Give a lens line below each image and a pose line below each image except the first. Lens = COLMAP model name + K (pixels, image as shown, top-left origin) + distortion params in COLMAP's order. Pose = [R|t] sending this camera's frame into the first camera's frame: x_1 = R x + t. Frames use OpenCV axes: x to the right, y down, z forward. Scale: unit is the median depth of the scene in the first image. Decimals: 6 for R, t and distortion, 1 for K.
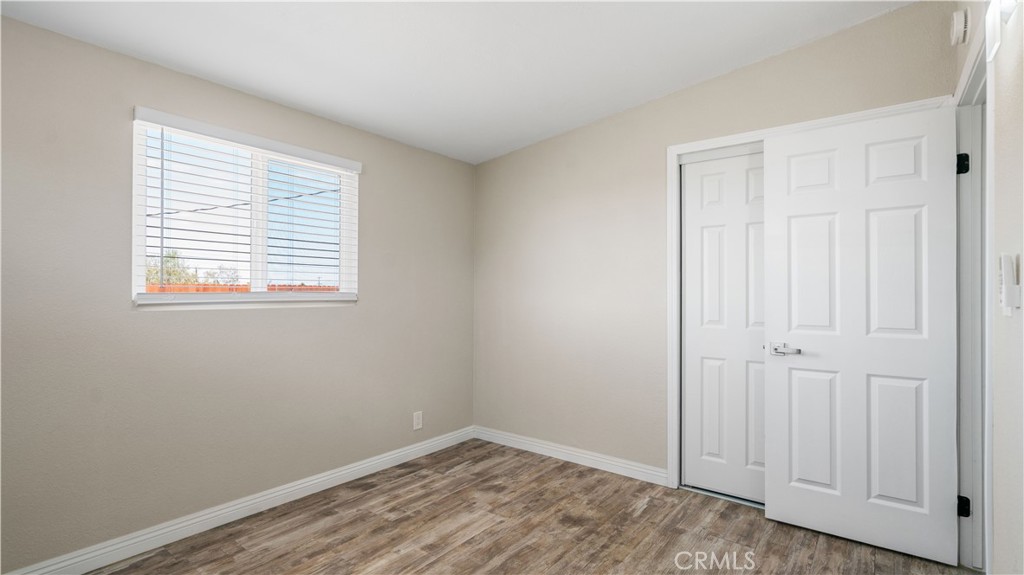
lens RADIAL K [[471.7, 0, 512.9], [0, 471.7, 290.7], [0, 0, 1]] dist [-0.016809, 0.006362]
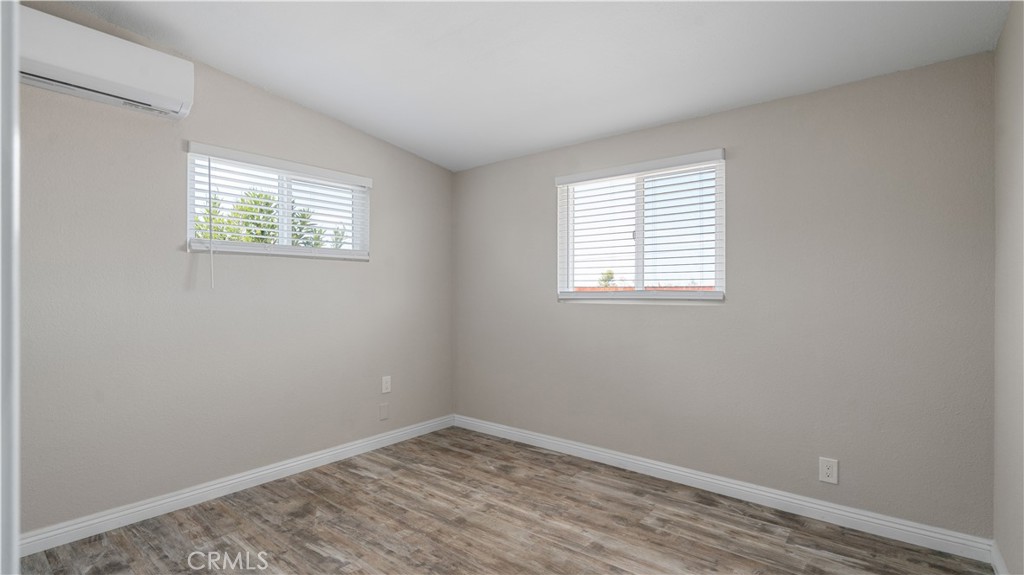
lens RADIAL K [[471.7, 0, 489.8], [0, 471.7, 280.7], [0, 0, 1]] dist [-0.016809, 0.006362]
pose [[-0.035185, -0.018805, -0.999204, 0.667710], [0.002722, 0.999817, -0.018912, 0.000057], [0.999377, -0.003386, -0.035127, 0.643888]]
